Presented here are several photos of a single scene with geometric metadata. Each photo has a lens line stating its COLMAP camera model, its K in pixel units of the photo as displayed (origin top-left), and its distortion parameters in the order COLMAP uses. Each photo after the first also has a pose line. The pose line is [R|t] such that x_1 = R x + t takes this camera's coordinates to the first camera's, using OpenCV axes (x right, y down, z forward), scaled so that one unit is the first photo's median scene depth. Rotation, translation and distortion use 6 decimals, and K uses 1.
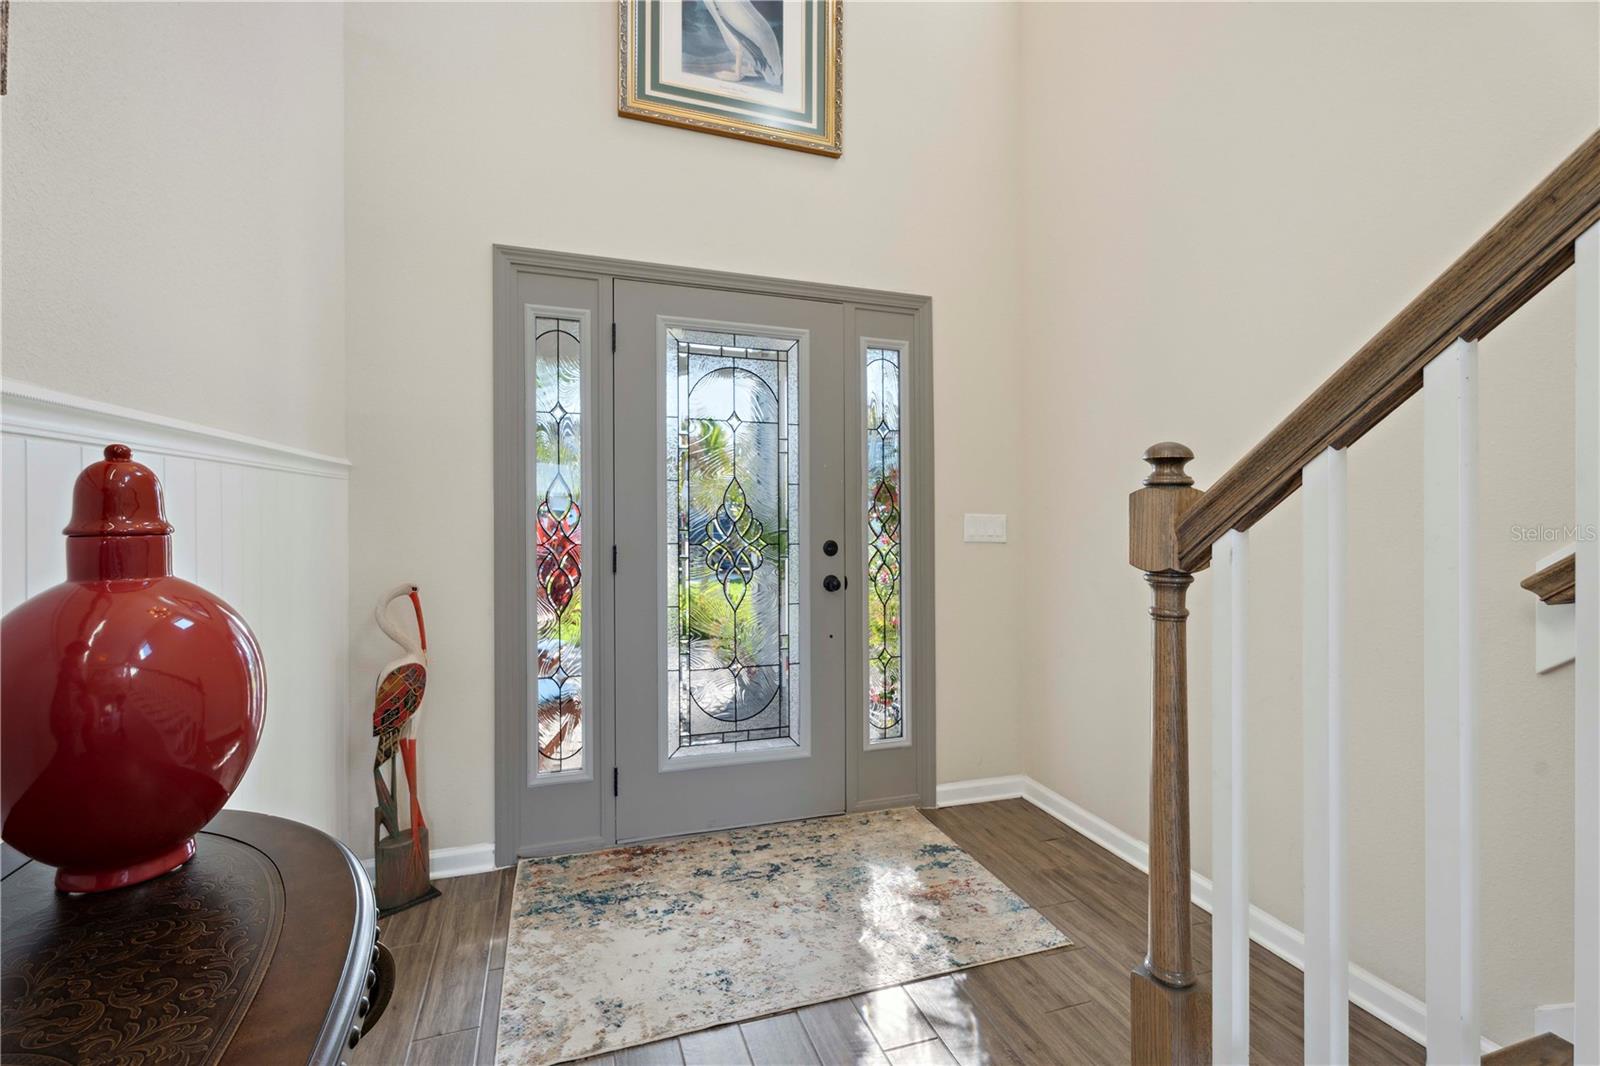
lens RADIAL K [[721.8, 0, 784.0], [0, 721.8, 501.4], [0, 0, 1]] dist [0.001344, -0.000087]
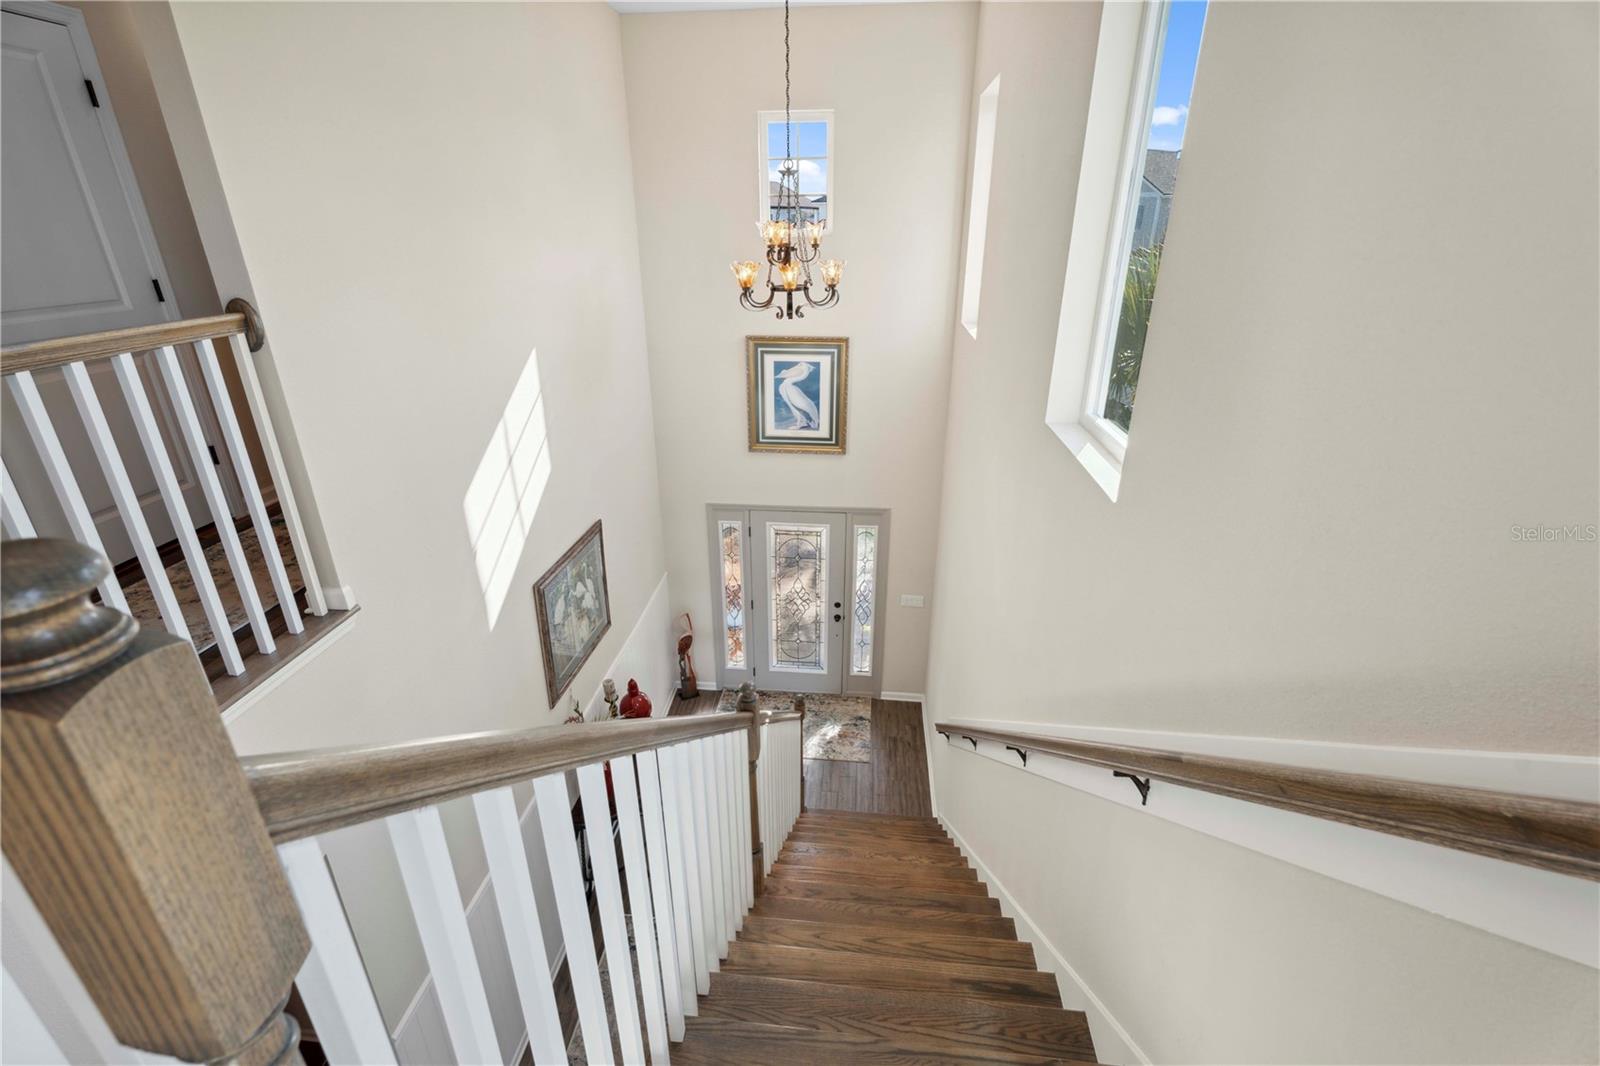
lens RADIAL K [[721.8, 0, 800.5], [0, 721.8, 534.8], [0, 0, 1]] dist [0.001344, -0.000087]
pose [[0.916309, 0.167043, -0.363971, 0.884227], [-0.006212, 0.914673, 0.404147, -1.261707], [0.400424, -0.368062, 0.839160, -1.132949]]
